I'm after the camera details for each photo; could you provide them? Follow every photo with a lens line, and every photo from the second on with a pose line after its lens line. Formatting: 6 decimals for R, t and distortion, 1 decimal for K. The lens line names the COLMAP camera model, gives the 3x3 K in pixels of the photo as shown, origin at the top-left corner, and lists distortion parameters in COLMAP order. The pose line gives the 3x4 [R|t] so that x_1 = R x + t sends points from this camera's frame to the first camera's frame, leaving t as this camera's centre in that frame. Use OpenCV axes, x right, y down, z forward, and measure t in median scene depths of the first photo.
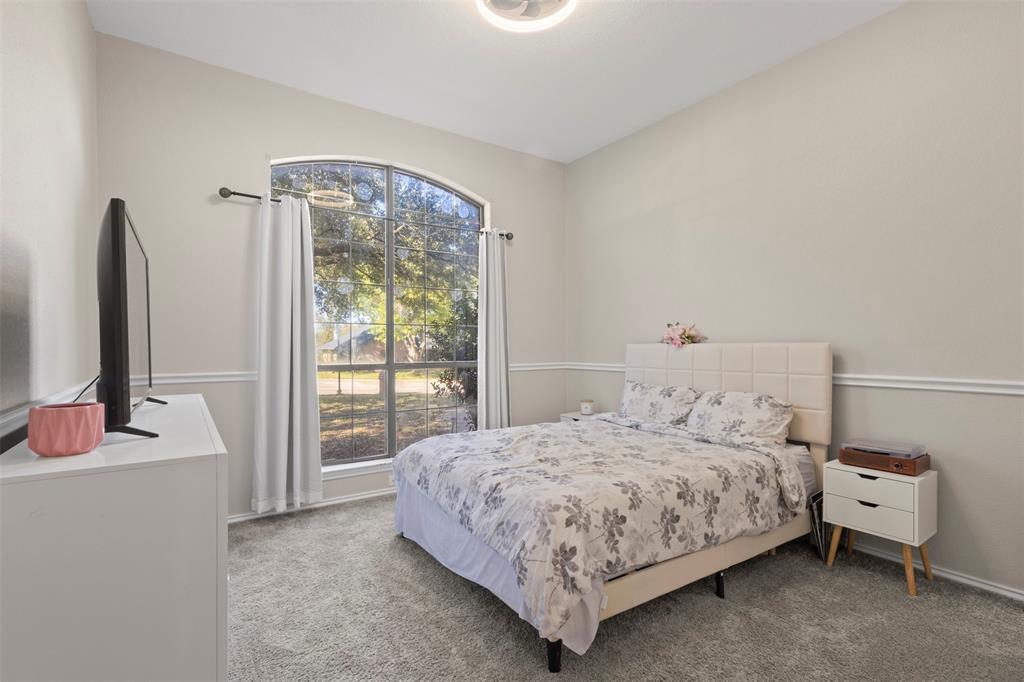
lens RADIAL K [[468.0, 0, 511.4], [0, 468.0, 345.7], [0, 0, 1]] dist [0.004830, -0.000448]
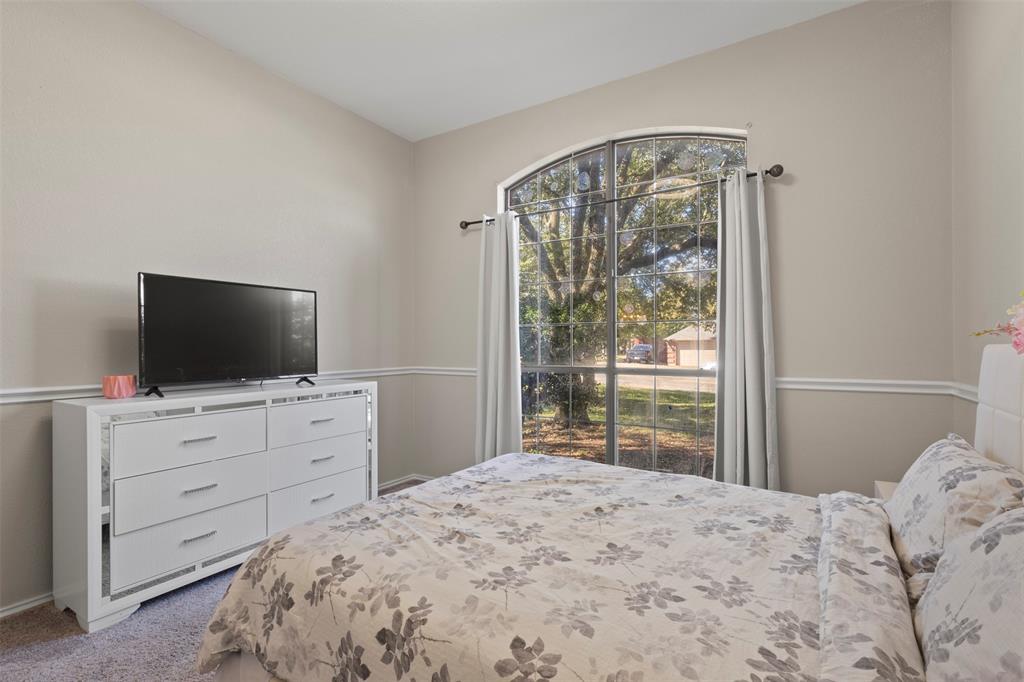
lens RADIAL K [[468.0, 0, 509.3], [0, 468.0, 343.8], [0, 0, 1]] dist [0.004830, -0.000448]
pose [[0.405904, -0.001223, -0.913915, 0.901944], [-0.000668, 0.999998, -0.001635, -0.007808], [0.913915, 0.001274, 0.405903, 0.918239]]
